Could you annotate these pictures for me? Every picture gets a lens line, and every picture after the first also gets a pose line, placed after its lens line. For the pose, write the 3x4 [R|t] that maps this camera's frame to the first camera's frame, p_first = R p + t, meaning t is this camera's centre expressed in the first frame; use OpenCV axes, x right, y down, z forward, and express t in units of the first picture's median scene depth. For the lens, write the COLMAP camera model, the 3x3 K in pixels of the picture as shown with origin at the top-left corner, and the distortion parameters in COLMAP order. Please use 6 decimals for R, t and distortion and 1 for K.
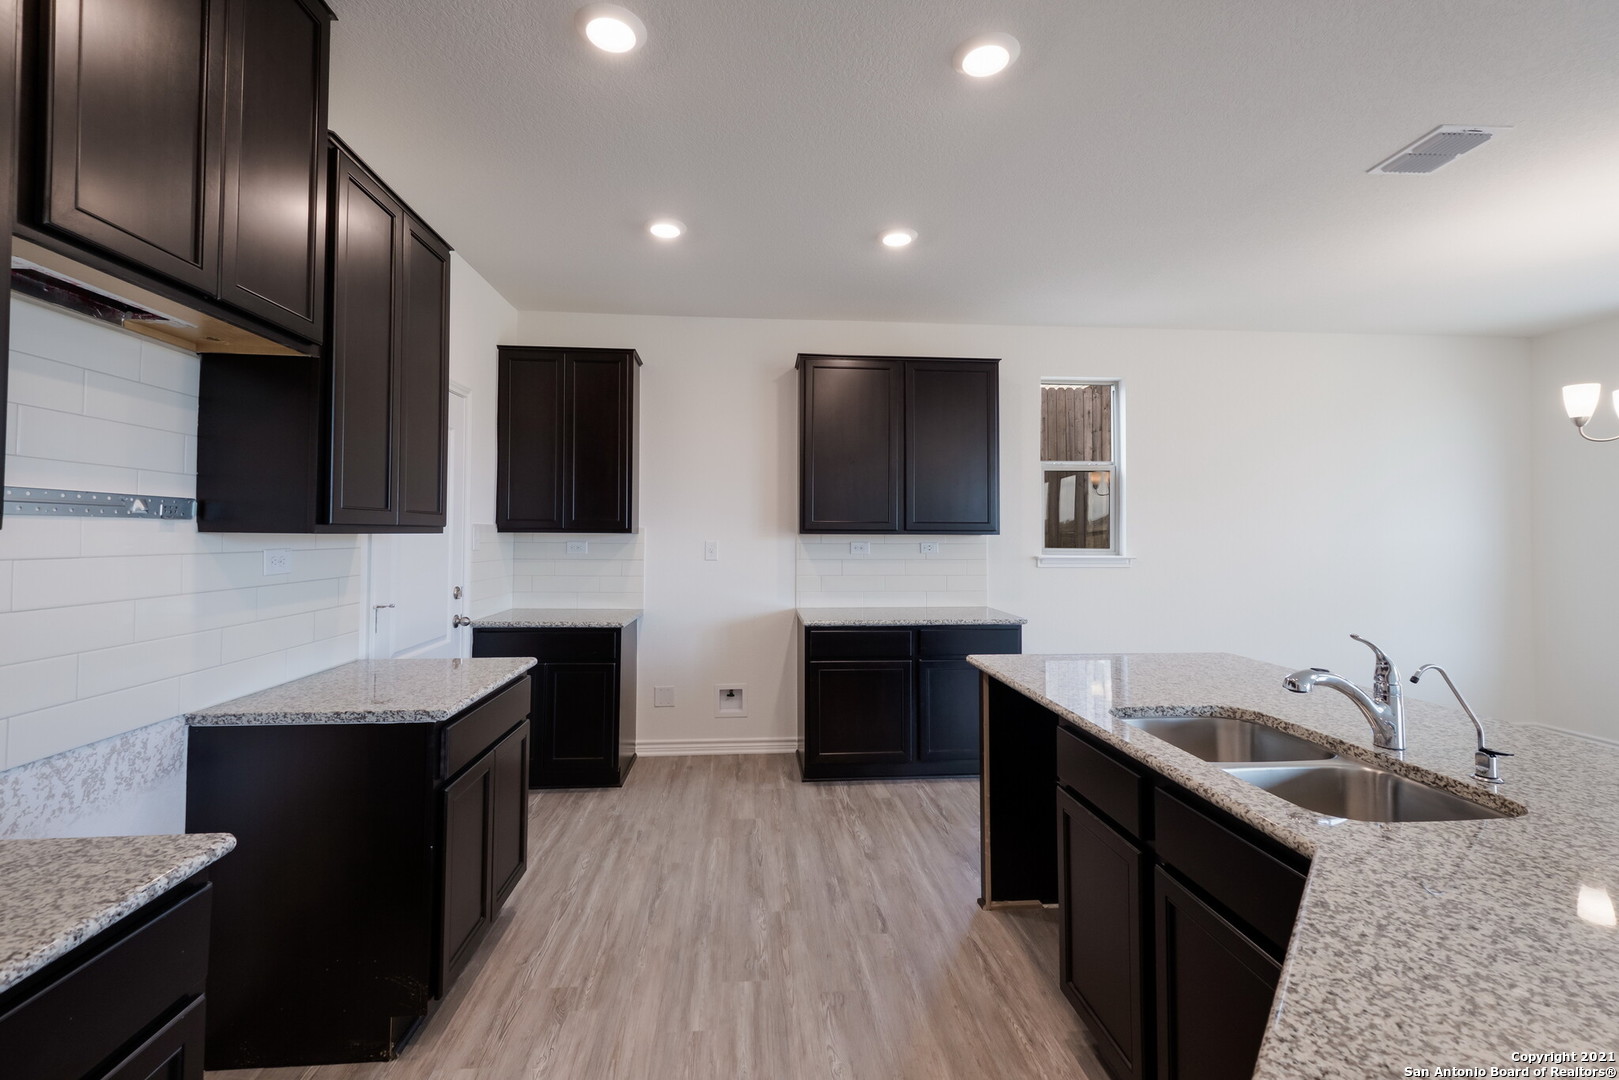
lens RADIAL K [[689.8, 0, 802.8], [0, 689.8, 518.8], [0, 0, 1]] dist [0.014194, -0.005547]
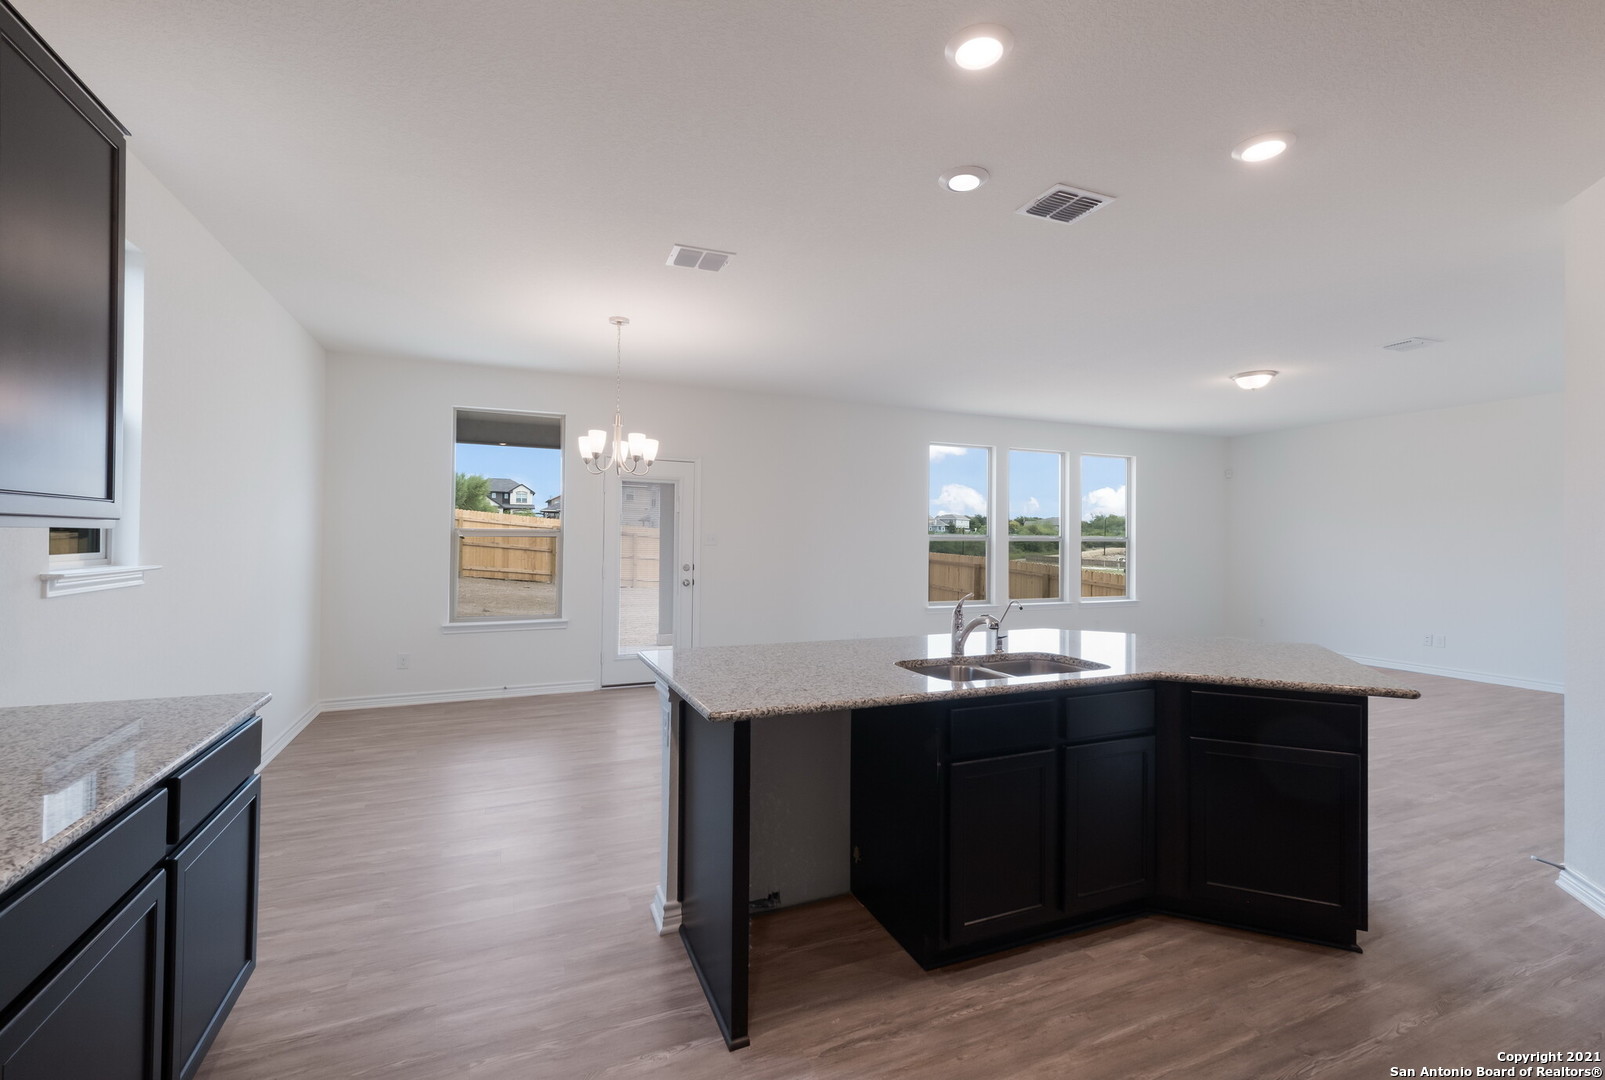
lens RADIAL K [[699.0, 0, 802.3], [0, 699.0, 528.6], [0, 0, 1]] dist [0.014959, -0.008098]
pose [[-0.318111, 0.003656, 0.948046, -0.481496], [-0.033014, 0.999343, -0.014932, 0.026238], [-0.947478, -0.036049, -0.317782, 1.239189]]
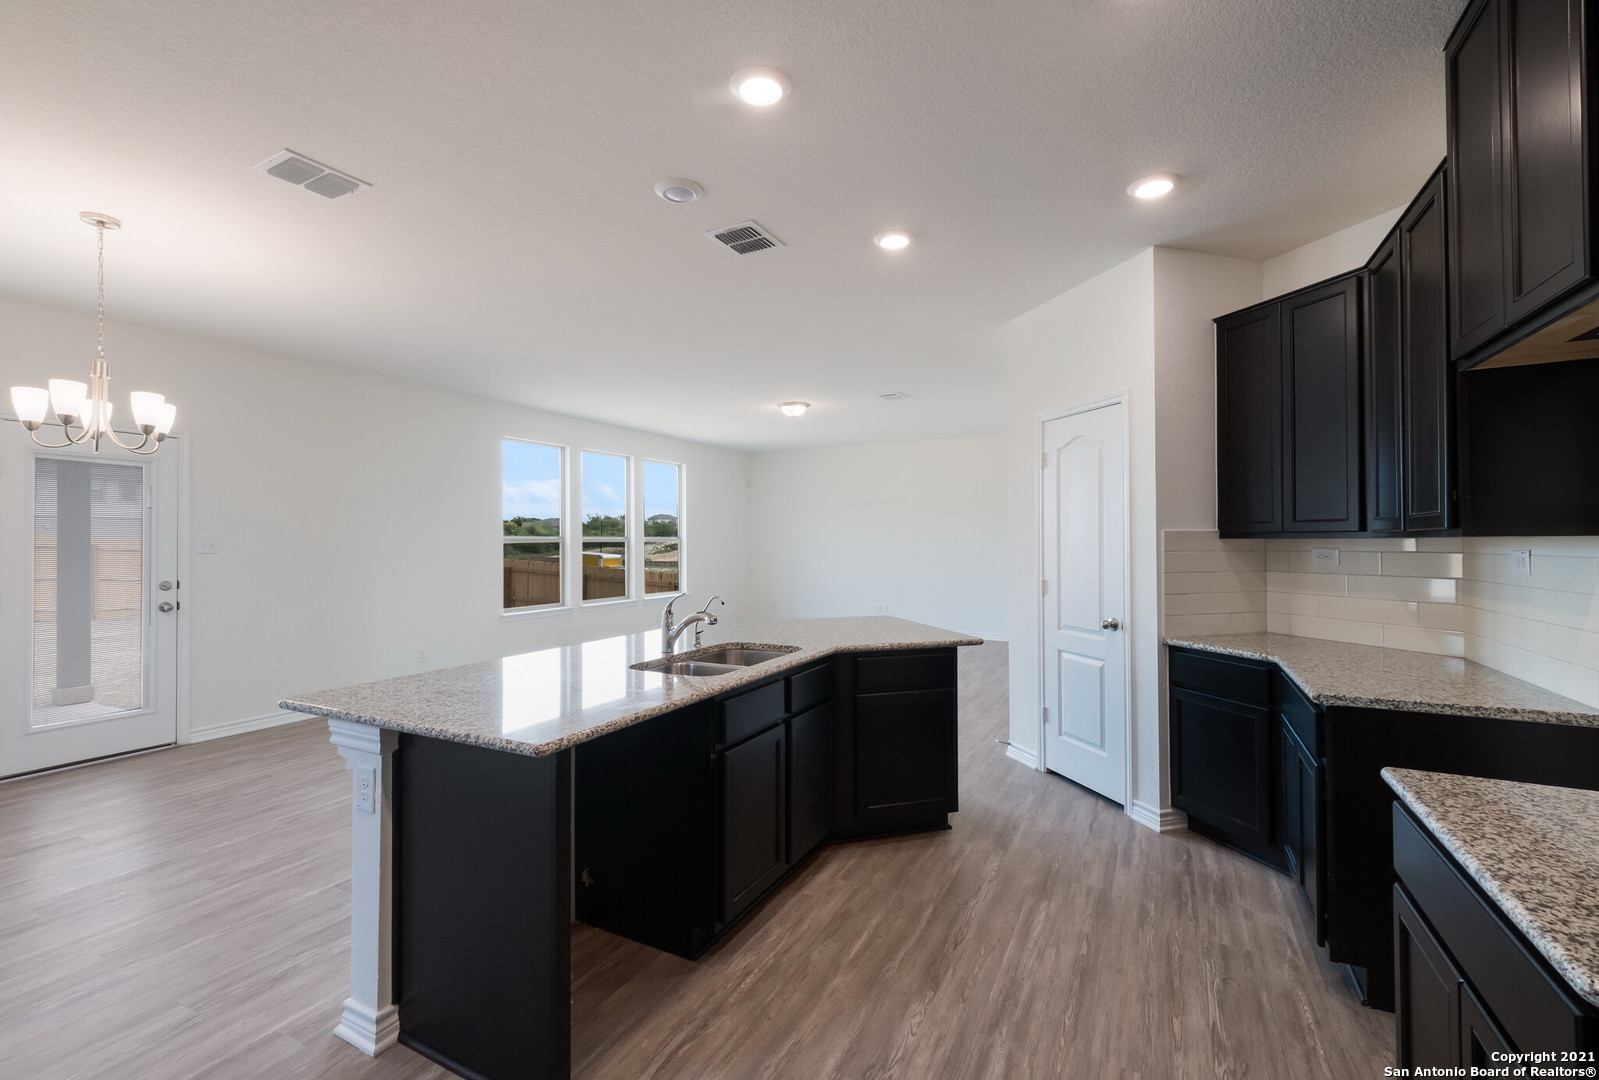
lens RADIAL K [[696.4, 0, 797.5], [0, 696.4, 536.5], [0, 0, 1]] dist [0.014959, -0.008098]
pose [[-0.847508, -0.000056, 0.530783, -0.279342], [-0.013476, 0.999680, -0.021411, 0.032734], [-0.530612, -0.025299, -0.847237, 1.506804]]
